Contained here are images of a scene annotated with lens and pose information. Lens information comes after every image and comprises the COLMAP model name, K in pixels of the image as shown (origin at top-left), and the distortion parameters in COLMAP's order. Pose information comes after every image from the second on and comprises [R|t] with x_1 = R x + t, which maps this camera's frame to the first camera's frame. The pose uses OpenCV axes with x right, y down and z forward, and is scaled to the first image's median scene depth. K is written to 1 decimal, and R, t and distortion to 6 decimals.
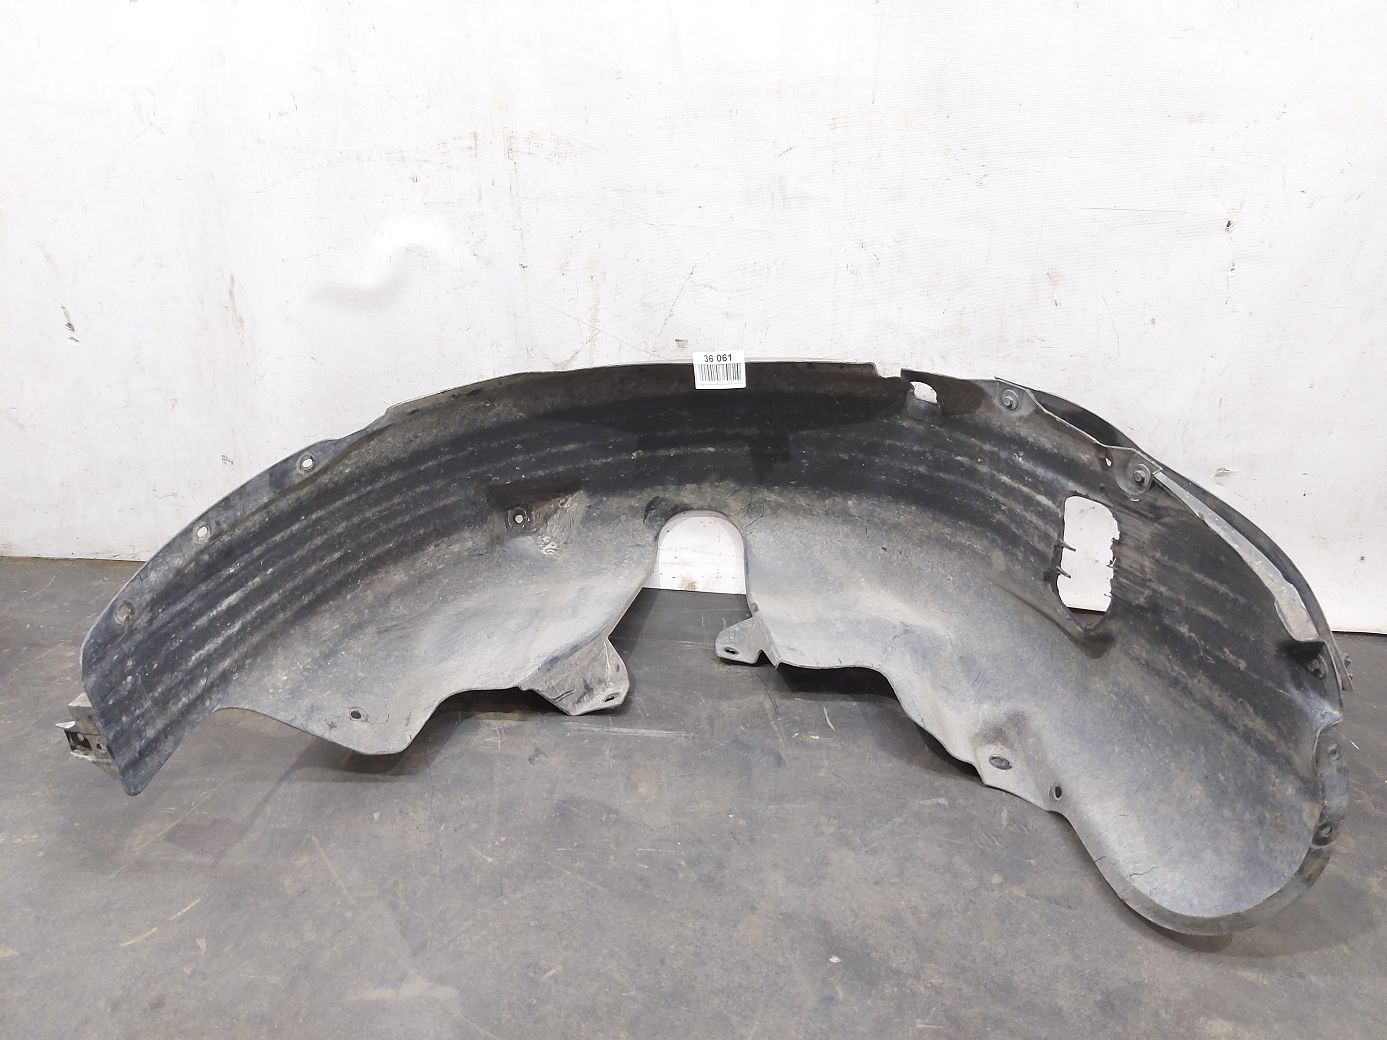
lens RADIAL K [[1000.4, 0, 688.2], [0, 1000.4, 523.5], [0, 0, 1]] dist [0.049759, -0.062790]
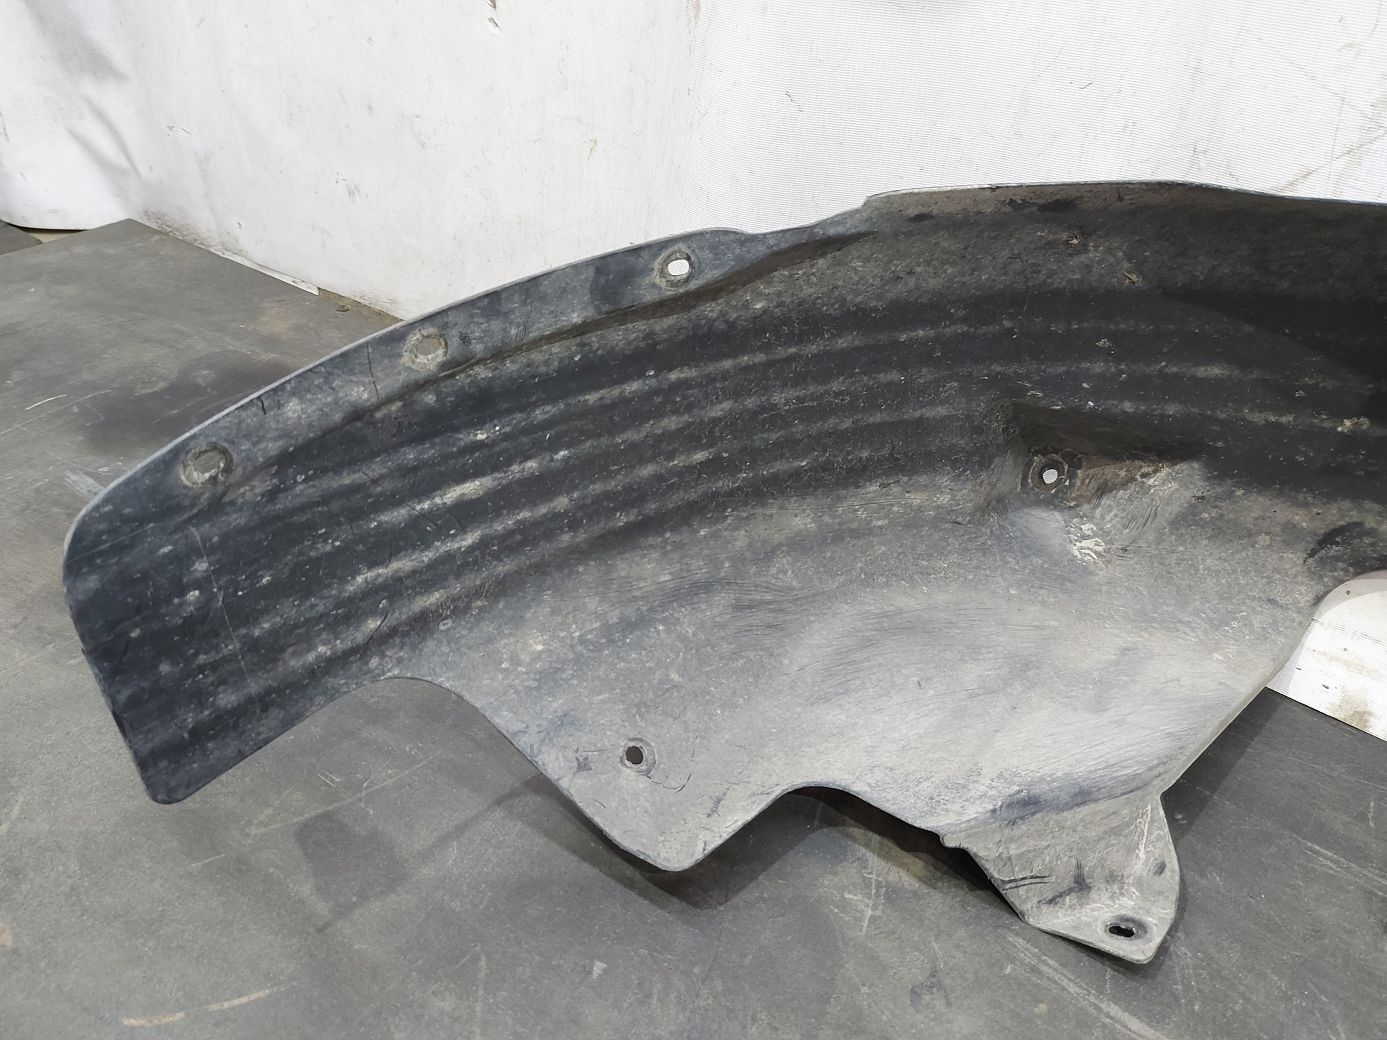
lens RADIAL K [[1000.4, 0, 699.5], [0, 1000.4, 532.0], [0, 0, 1]] dist [0.049759, -0.062790]
pose [[0.846606, 0.332061, -0.415924, -0.119777], [-0.278223, 0.942333, 0.186012, -0.031390], [0.453706, -0.041759, 0.890172, 0.552923]]
